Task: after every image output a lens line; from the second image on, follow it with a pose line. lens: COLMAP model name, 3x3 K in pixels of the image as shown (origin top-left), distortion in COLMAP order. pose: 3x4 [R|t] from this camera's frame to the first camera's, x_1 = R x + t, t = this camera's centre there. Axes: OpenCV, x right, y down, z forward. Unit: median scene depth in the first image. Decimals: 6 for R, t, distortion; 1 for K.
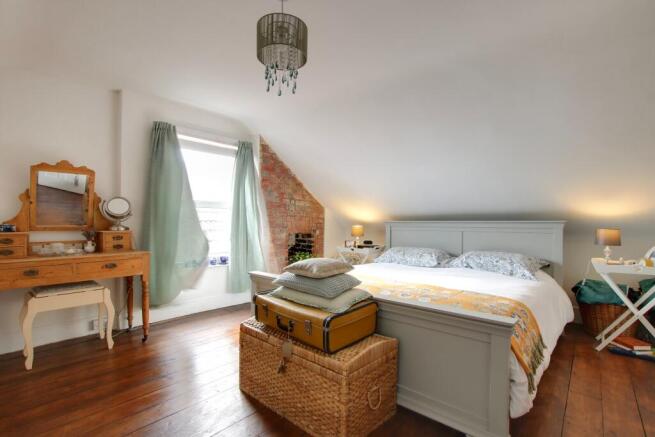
lens RADIAL K [[311.2, 0, 331.9], [0, 311.2, 218.1], [0, 0, 1]] dist [-0.023638, 0.001059]
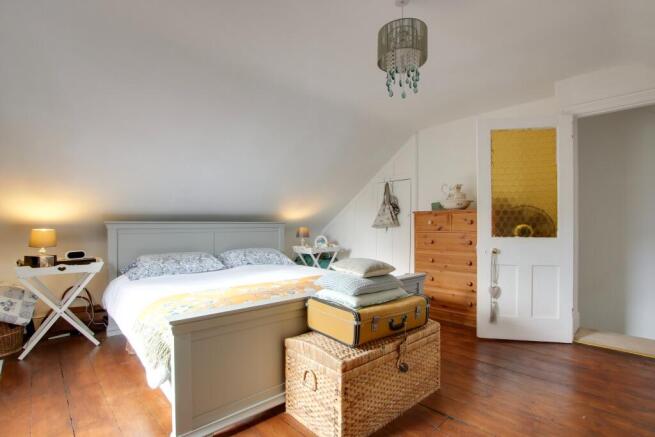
lens RADIAL K [[311.2, 0, 331.6], [0, 311.2, 223.5], [0, 0, 1]] dist [-0.023638, 0.001059]
pose [[0.137235, 0.001700, 0.990537, -0.615522], [-0.006453, 0.999979, -0.000822, 0.015942], [-0.990518, -0.006279, 0.137243, 0.573807]]
